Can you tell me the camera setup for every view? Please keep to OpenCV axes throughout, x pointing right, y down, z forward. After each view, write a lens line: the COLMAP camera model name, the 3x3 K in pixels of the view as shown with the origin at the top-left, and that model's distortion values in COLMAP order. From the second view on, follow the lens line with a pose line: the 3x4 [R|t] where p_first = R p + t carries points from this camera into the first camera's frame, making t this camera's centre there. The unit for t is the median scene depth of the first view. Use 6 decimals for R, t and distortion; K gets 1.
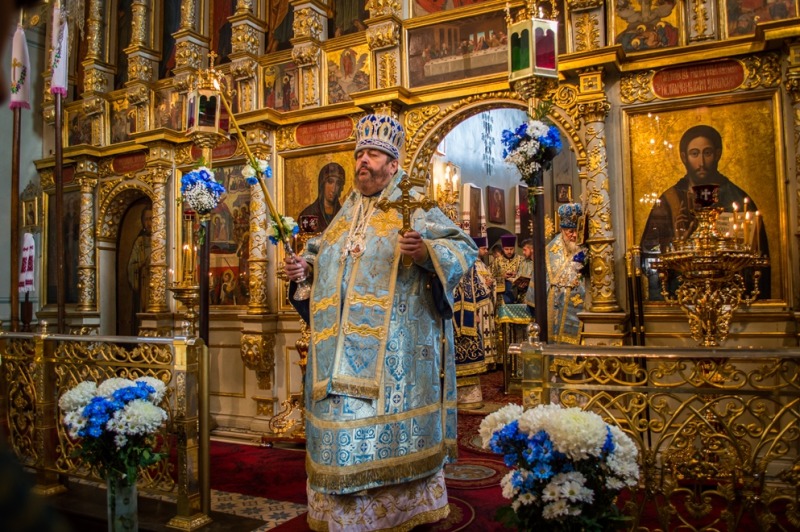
lens RADIAL K [[648.9, 0, 400.0], [0, 648.9, 266.0], [0, 0, 1]] dist [-0.075308, 0.005909]
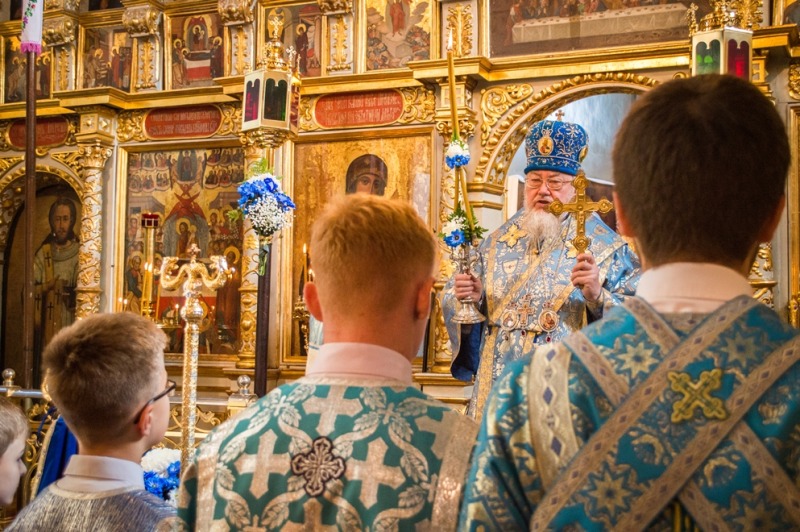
lens RADIAL K [[1122.0, 0, 400.0], [0, 1122.0, 266.0], [0, 0, 1]] dist [-0.016083, -0.005667]
pose [[0.997064, 0.035786, 0.067697, -0.150557], [-0.034307, 0.999149, -0.022881, -0.012596], [-0.068459, 0.020491, 0.997443, -0.211714]]
